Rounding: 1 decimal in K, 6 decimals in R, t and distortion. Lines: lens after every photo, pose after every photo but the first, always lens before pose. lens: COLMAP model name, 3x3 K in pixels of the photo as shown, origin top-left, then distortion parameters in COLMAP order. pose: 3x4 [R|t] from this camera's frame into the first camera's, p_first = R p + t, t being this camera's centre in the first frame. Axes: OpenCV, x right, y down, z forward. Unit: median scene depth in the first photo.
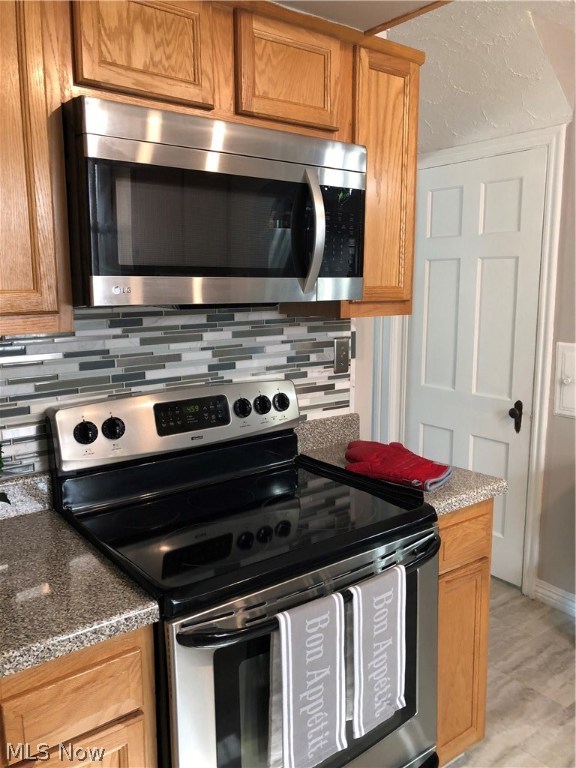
lens RADIAL K [[632.9, 0, 288.9], [0, 632.9, 374.3], [0, 0, 1]] dist [0.098128, -0.202703]
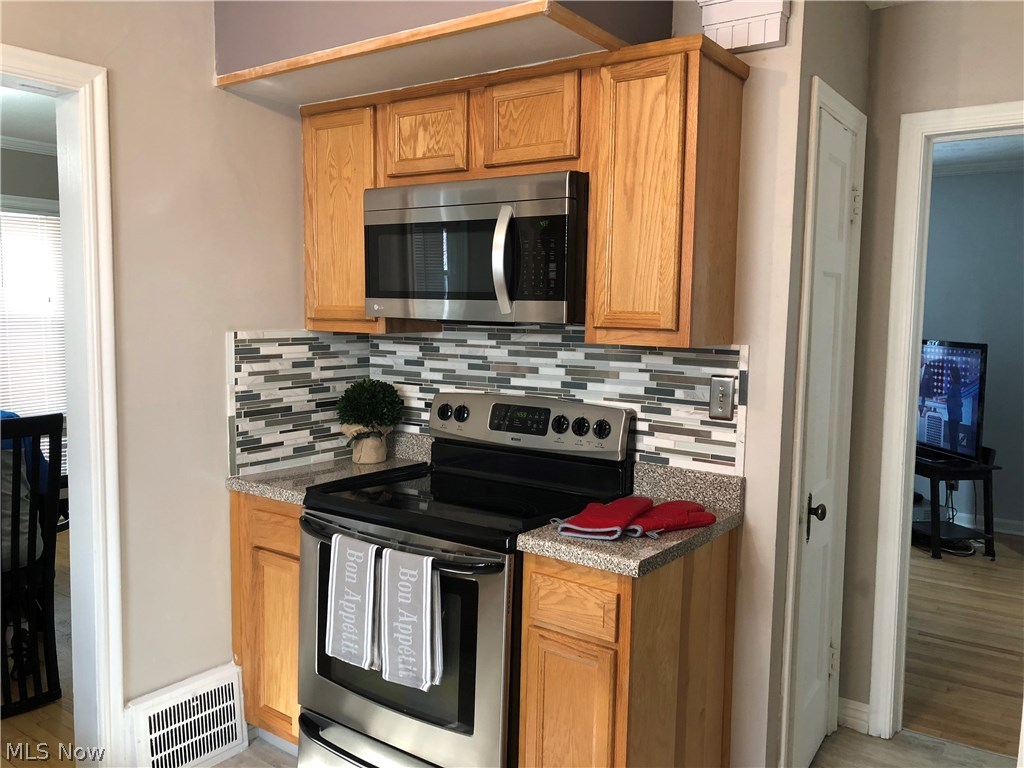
lens RADIAL K [[843.9, 0, 511.0], [0, 843.9, 369.9], [0, 0, 1]] dist [0.098128, -0.202703]
pose [[0.272048, 0.081936, -0.958789, 1.235163], [-0.155326, 0.987042, 0.040278, -0.079480], [0.949665, 0.137968, 0.281250, 0.519364]]
